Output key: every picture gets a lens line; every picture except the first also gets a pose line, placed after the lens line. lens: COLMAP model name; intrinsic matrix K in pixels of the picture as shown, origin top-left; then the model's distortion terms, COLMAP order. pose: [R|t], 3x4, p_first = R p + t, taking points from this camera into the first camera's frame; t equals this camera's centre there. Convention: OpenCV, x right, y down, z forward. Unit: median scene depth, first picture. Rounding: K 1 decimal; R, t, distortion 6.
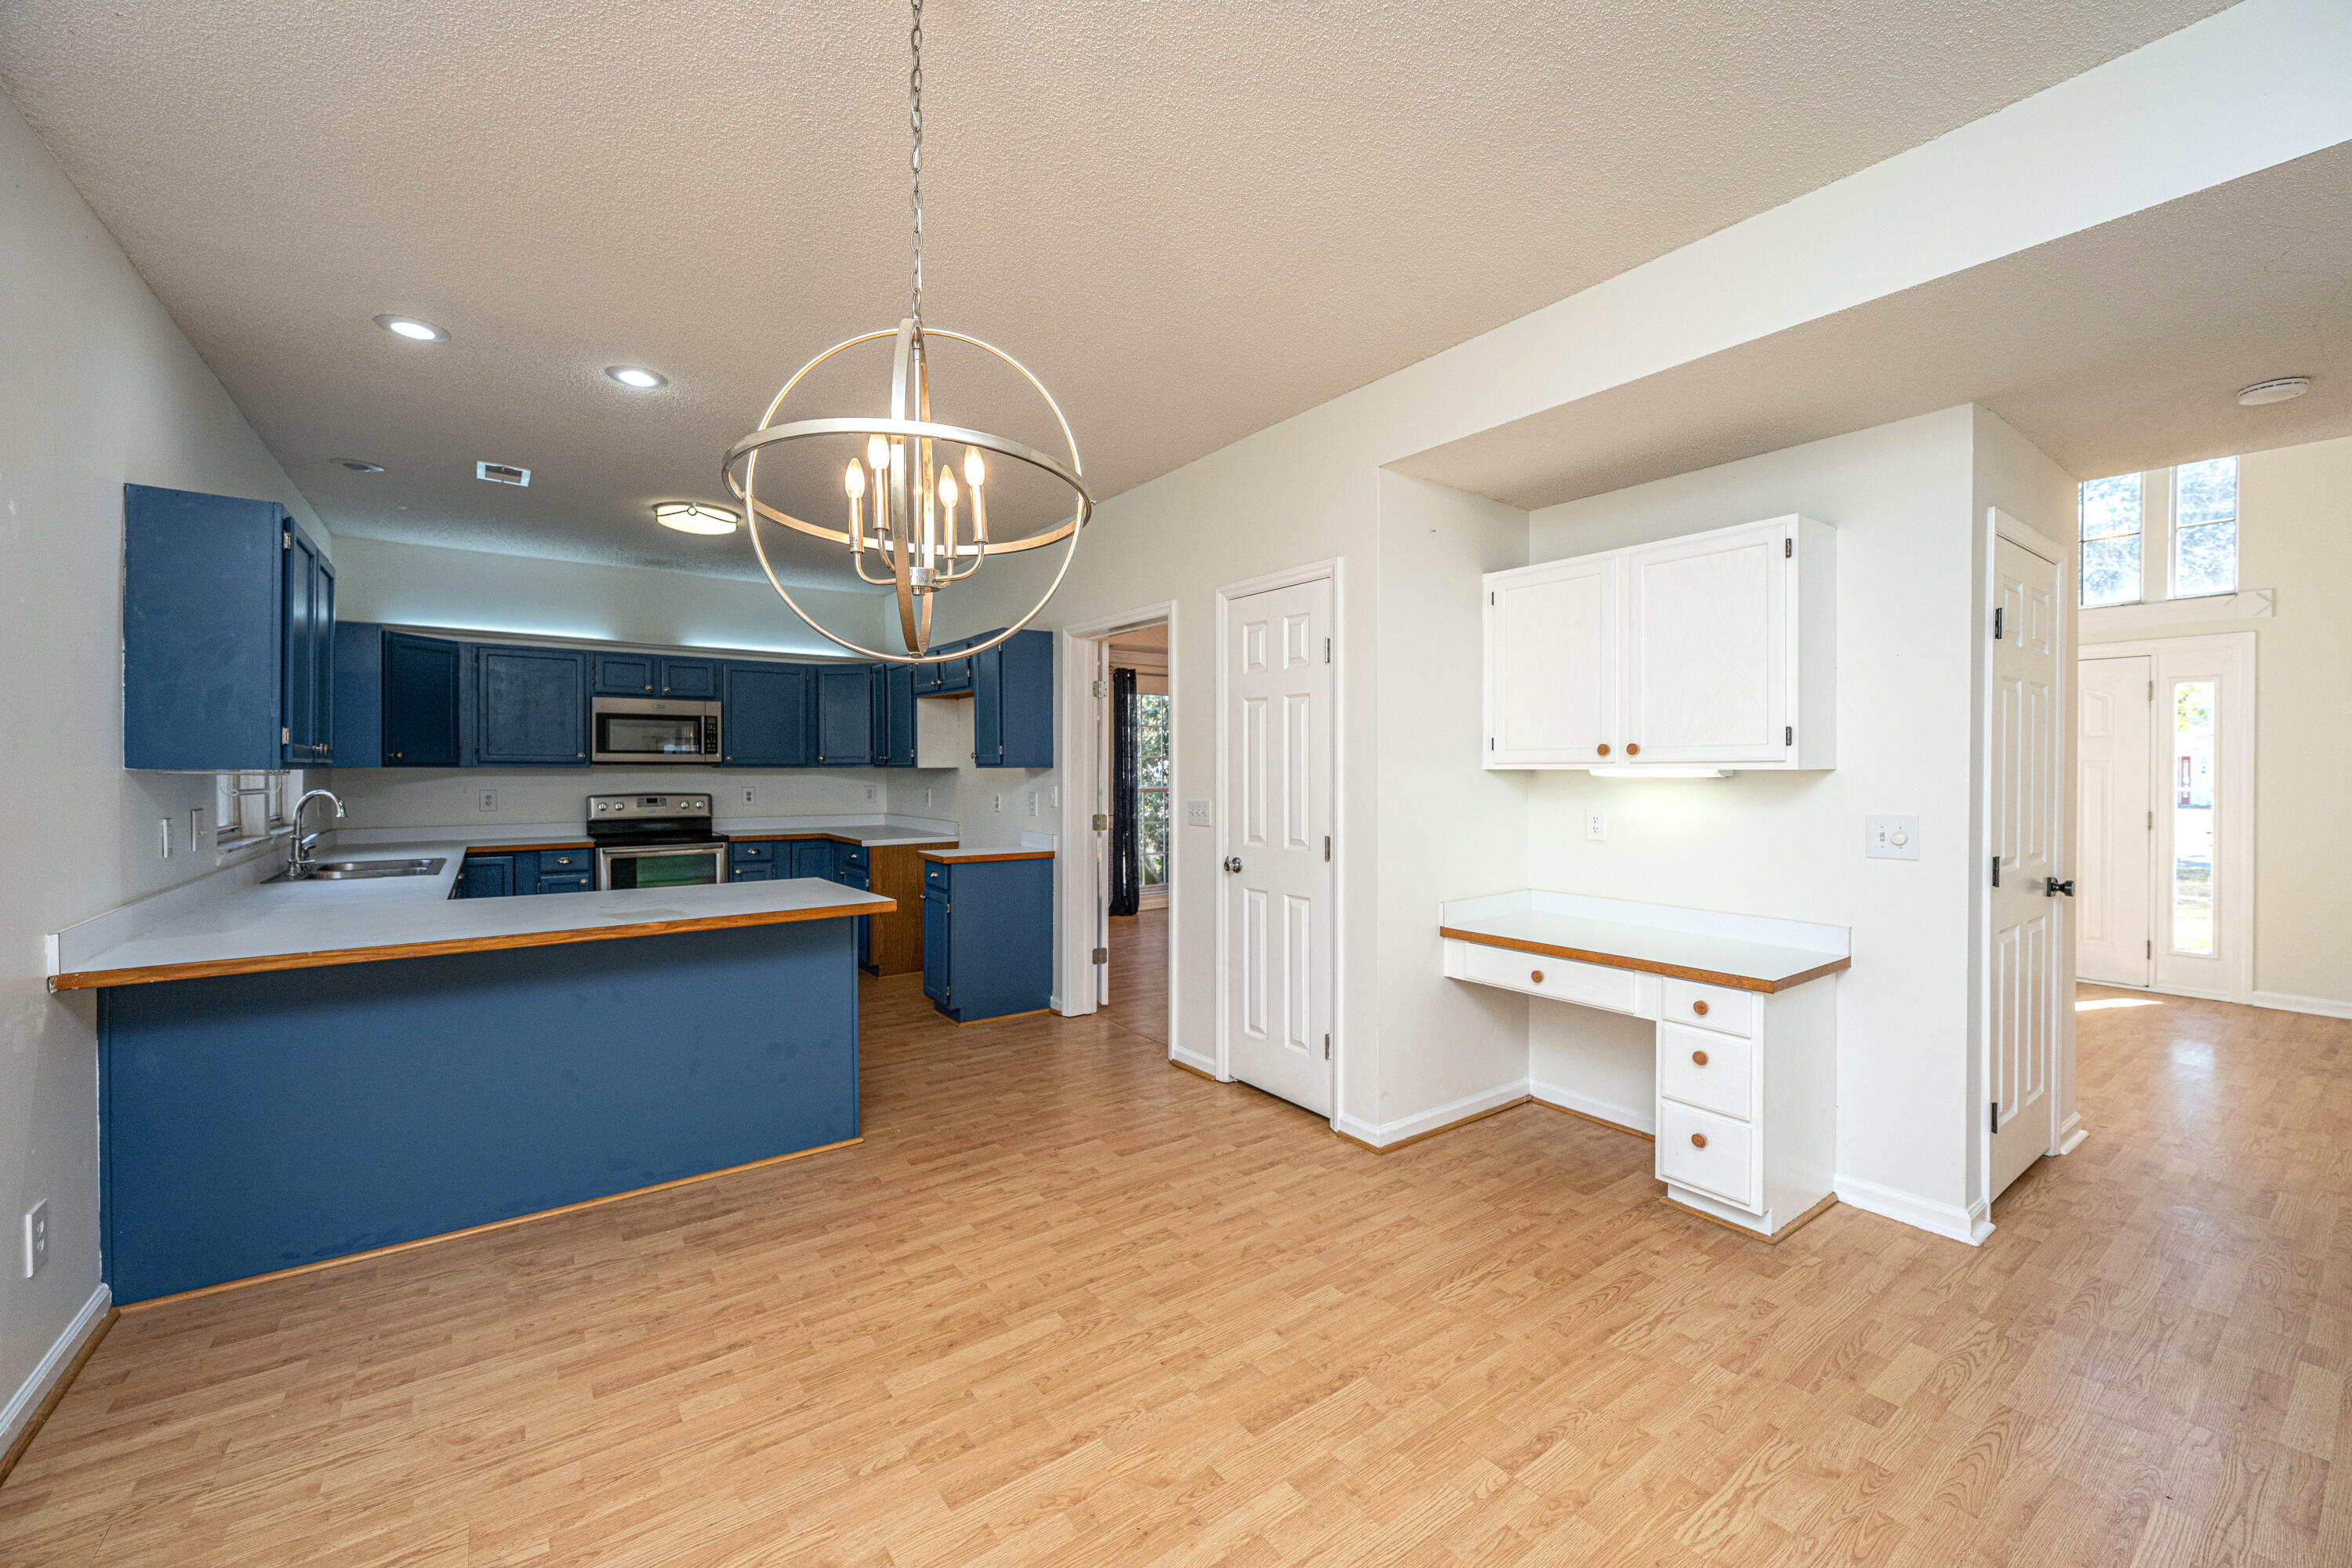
lens RADIAL K [[941.1, 0, 1173.1], [0, 941.1, 781.4], [0, 0, 1]] dist [-0.000173, 0.000119]
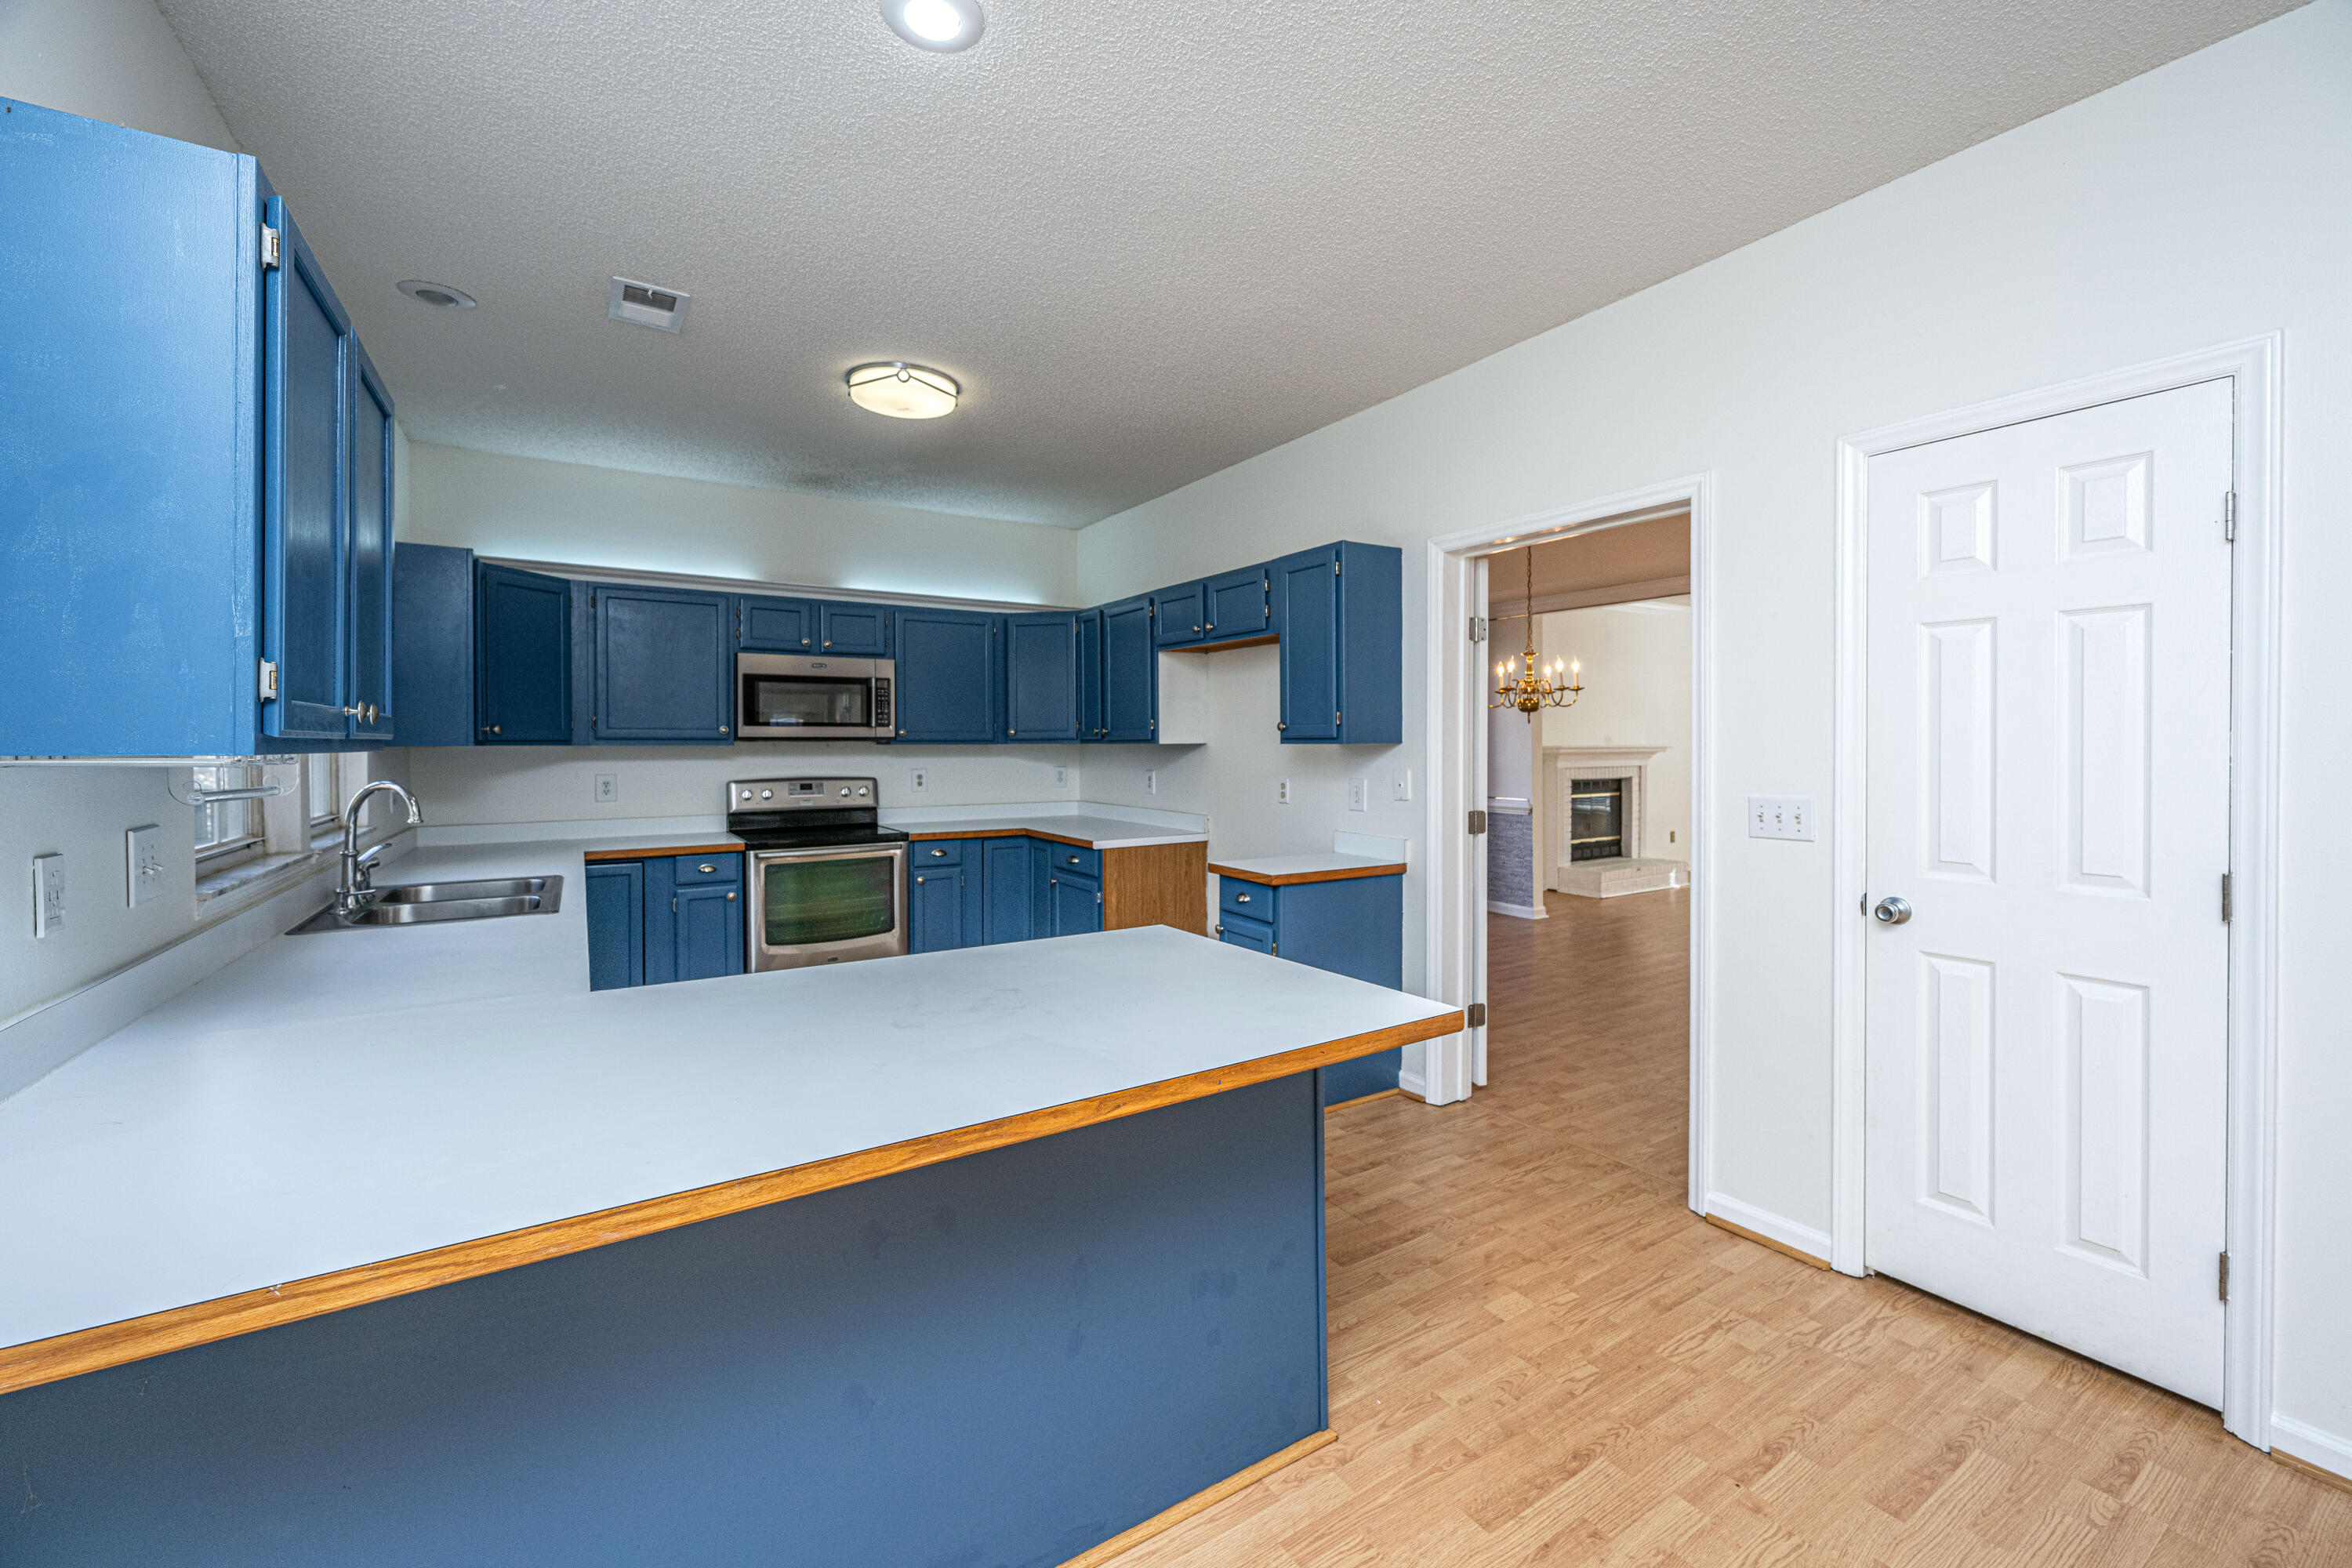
lens RADIAL K [[955.6, 0, 1206.6], [0, 955.6, 755.6], [0, 0, 1]] dist [-0.000346, -0.000105]
pose [[0.999032, -0.002448, -0.043917, -0.322761], [0.002419, 0.999997, -0.000699, -0.007254], [0.043918, 0.000592, 0.999035, 0.382569]]
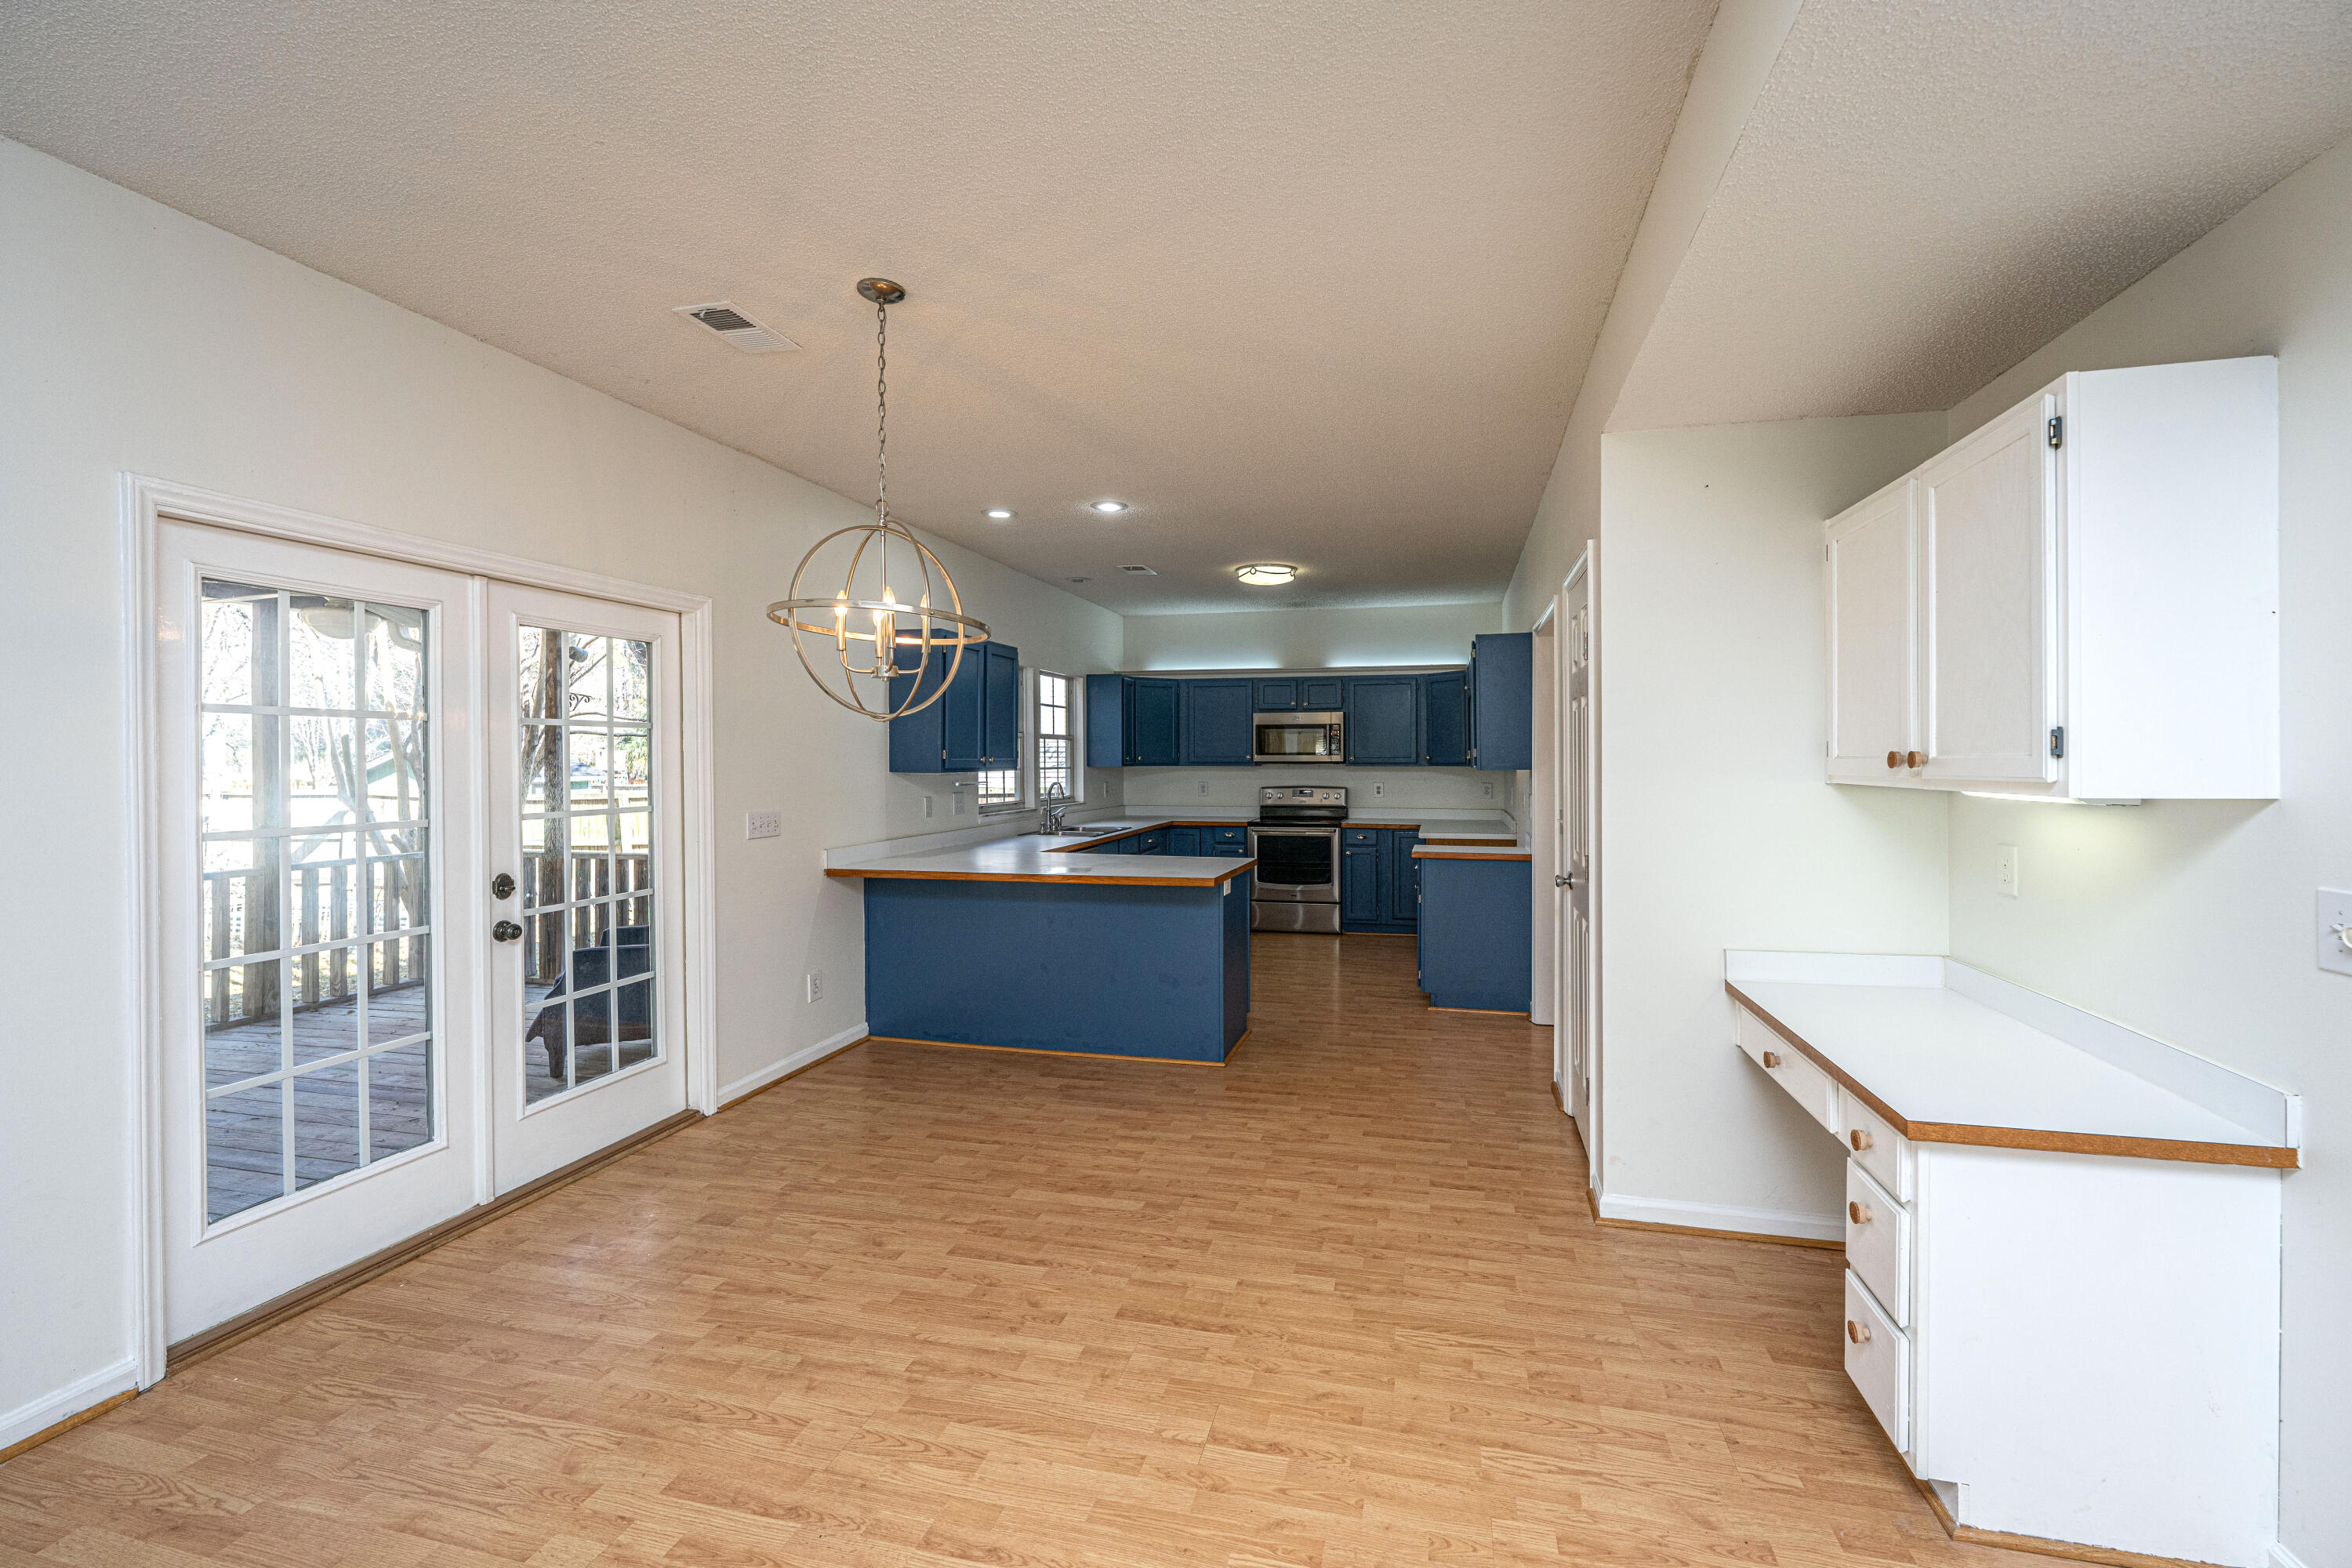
lens RADIAL K [[921.2, 0, 1181.5], [0, 921.2, 766.4], [0, 0, 1]] dist [-0.000165, 0.000093]
pose [[0.649232, 0.003782, -0.760581, 0.492888], [-0.008166, 0.999965, -0.001998, -0.017434], [0.760547, 0.007508, 0.649240, 0.121168]]
